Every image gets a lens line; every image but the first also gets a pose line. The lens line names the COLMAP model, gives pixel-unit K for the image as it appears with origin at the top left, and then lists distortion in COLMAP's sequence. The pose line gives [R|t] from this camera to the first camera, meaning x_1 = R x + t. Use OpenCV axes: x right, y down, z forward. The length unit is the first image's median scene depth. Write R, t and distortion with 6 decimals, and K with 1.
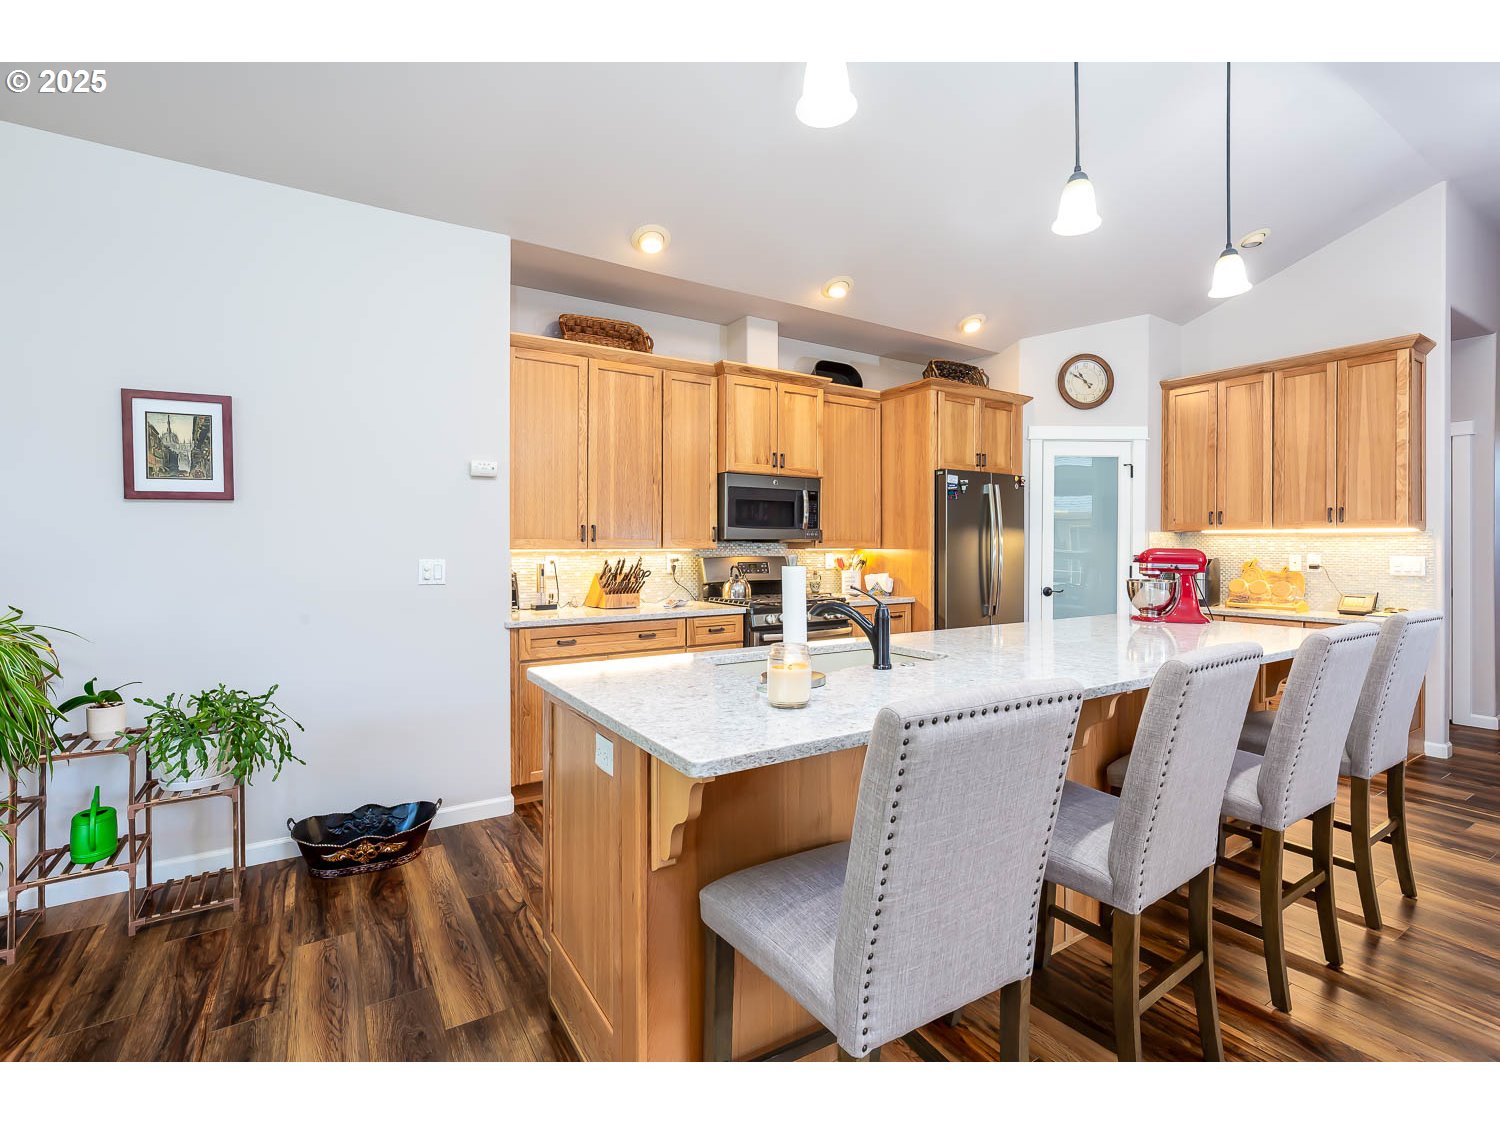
lens RADIAL K [[689.2, 0, 756.4], [0, 689.2, 555.5], [0, 0, 1]] dist [-0.000485, 0.000060]
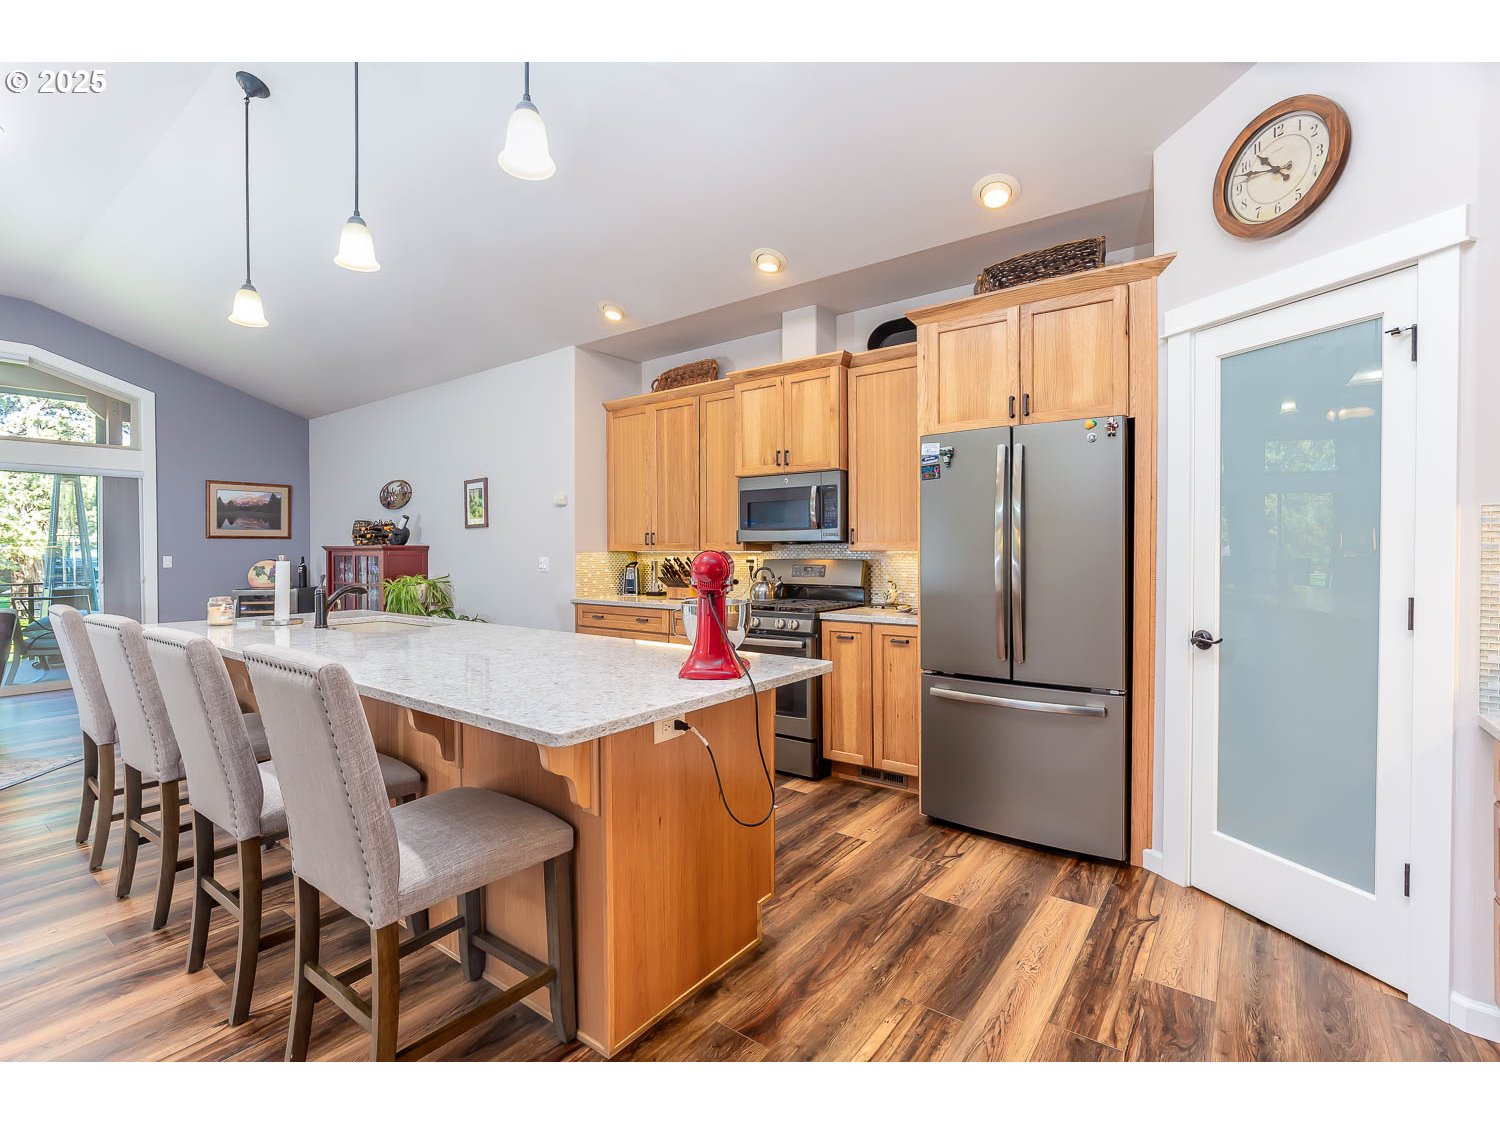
lens RADIAL K [[678.0, 0, 779.9], [0, 678.0, 556.4], [0, 0, 1]] dist [-0.003895, -0.000717]
pose [[0.370195, 0.009319, -0.928907, 0.894091], [-0.009820, 0.999933, 0.006118, -0.007598], [0.928902, 0.006857, 0.370262, 0.646583]]
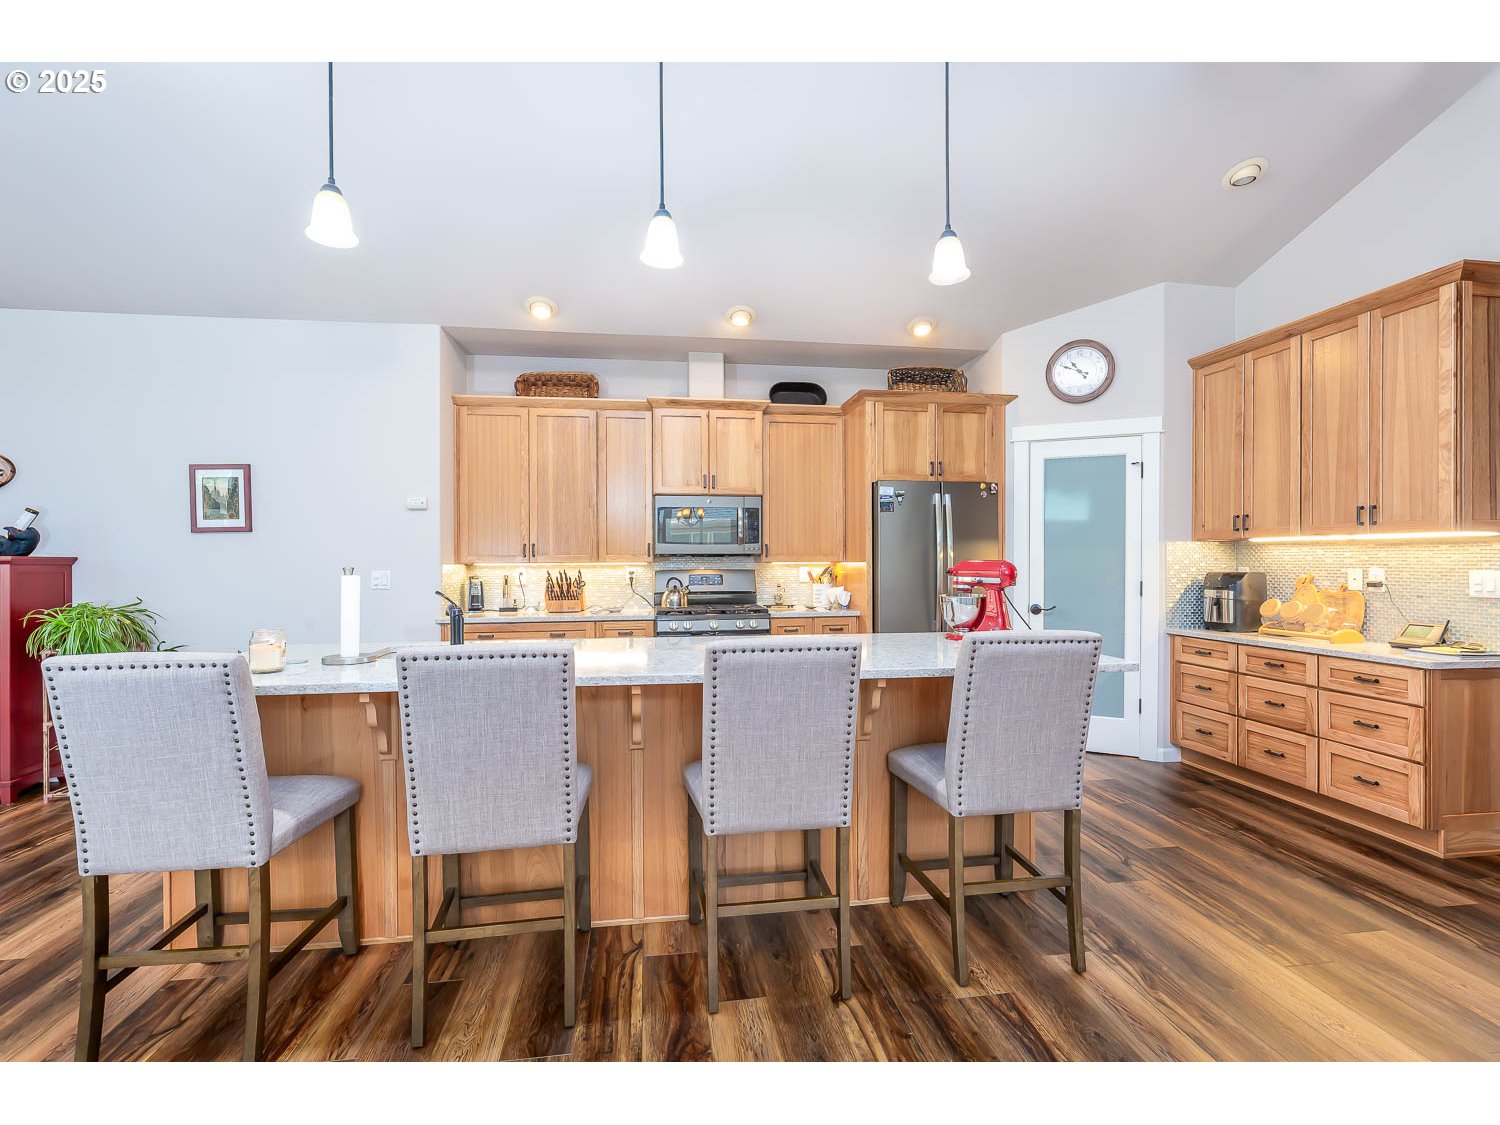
lens RADIAL K [[671.7, 0, 752.4], [0, 671.7, 565.3], [0, 0, 1]] dist [-0.003218, 0.000190]
pose [[0.913104, -0.000815, -0.407725, 0.523083], [-0.001598, 0.999983, -0.005577, 0.000511], [0.407722, 0.005744, 0.913088, 0.058805]]
